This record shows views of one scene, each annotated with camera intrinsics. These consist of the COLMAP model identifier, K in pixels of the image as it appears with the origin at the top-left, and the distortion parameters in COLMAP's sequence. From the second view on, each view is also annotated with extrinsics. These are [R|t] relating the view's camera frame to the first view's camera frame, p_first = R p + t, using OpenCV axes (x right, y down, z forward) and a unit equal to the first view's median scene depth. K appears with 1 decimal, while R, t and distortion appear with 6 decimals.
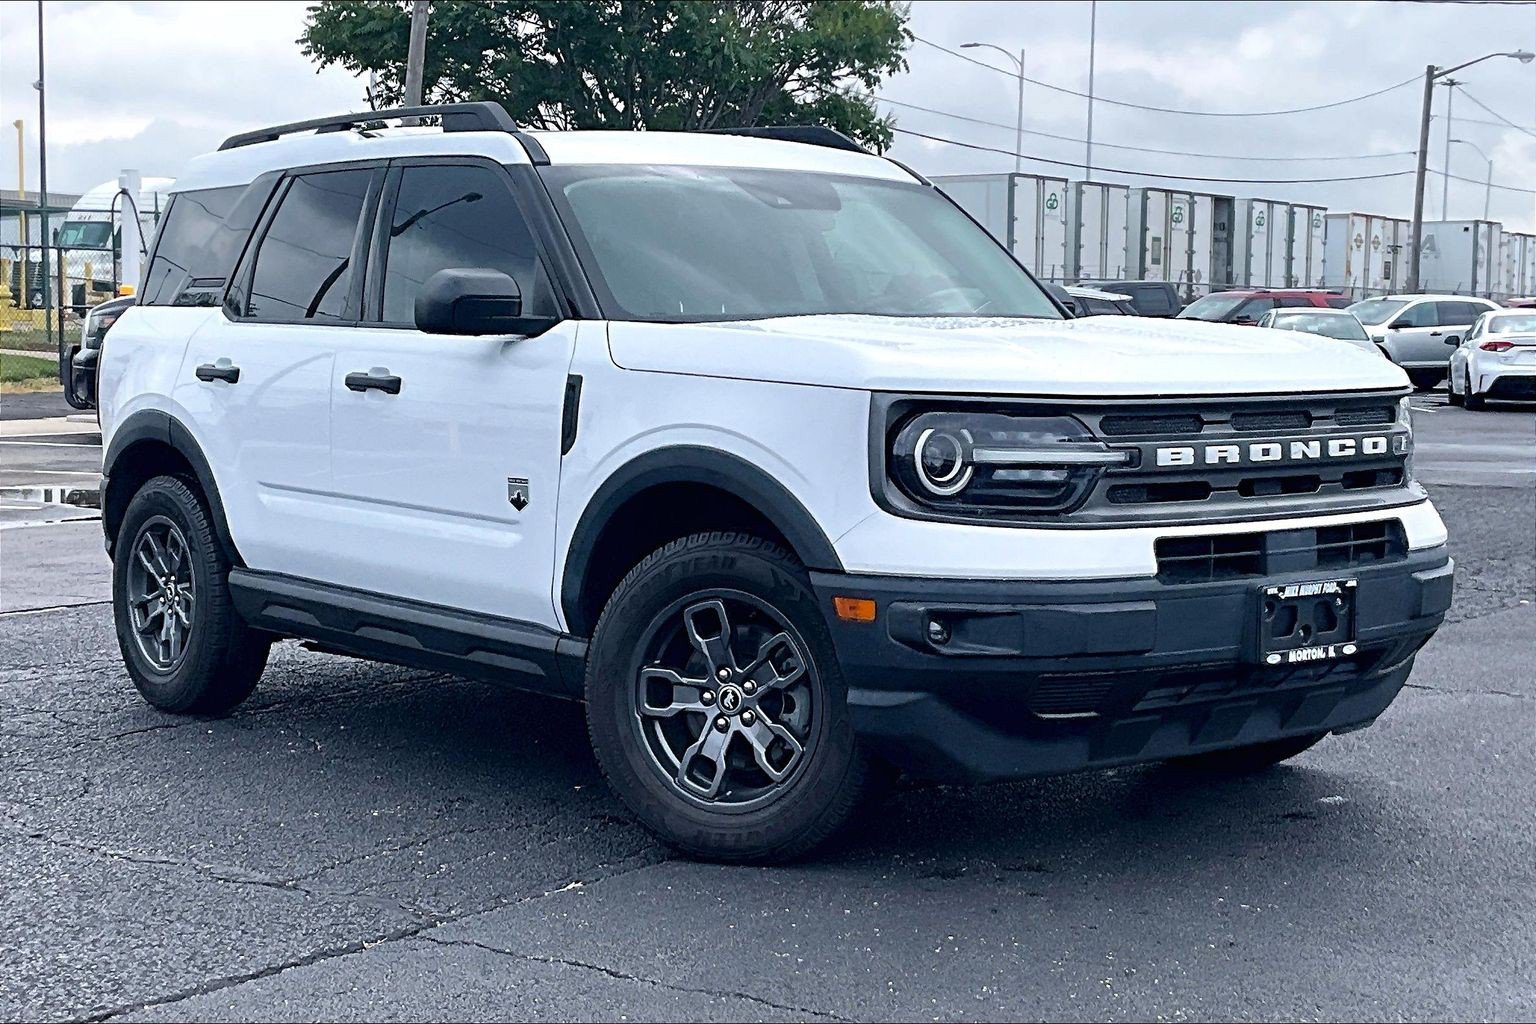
lens RADIAL K [[1864.7, 0, 768.0], [0, 1864.7, 512.0], [0, 0, 1]] dist [0.229649, 0.001364]
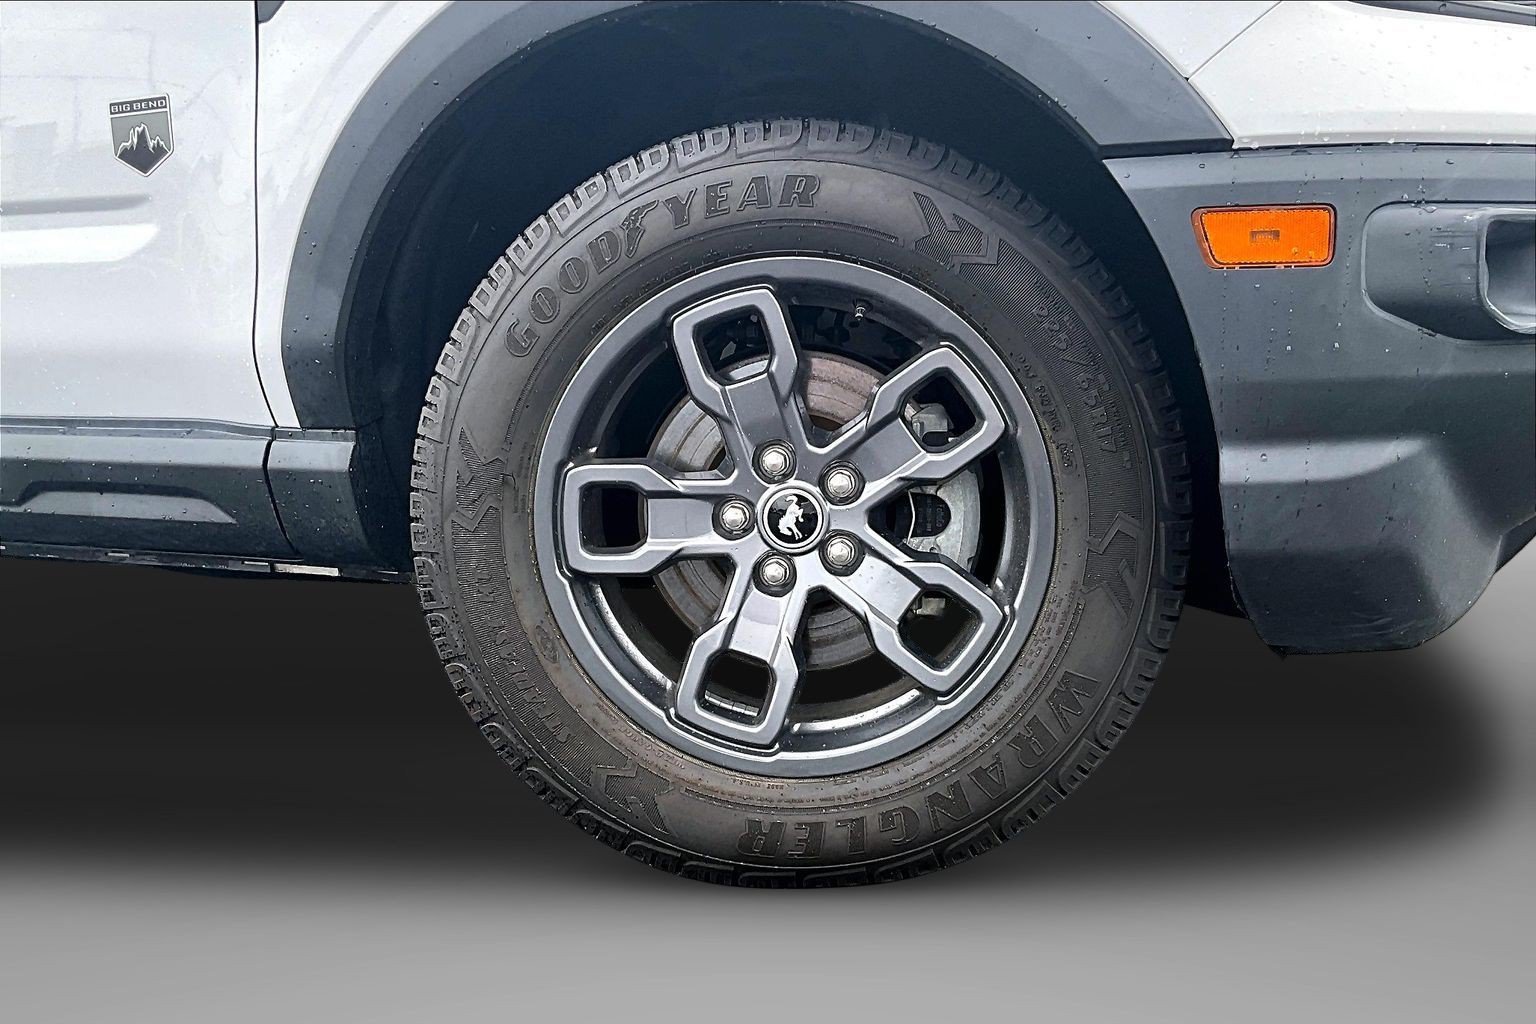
lens RADIAL K [[1541.9, 0, 768.0], [0, 1541.9, 512.0], [0, 0, 1]] dist [0.013668, 0.002826]
pose [[0.924793, -0.080058, 0.371953, -0.158951], [0.056339, 0.995649, 0.074223, 0.071701], [-0.376277, -0.047685, 0.925279, 0.668464]]
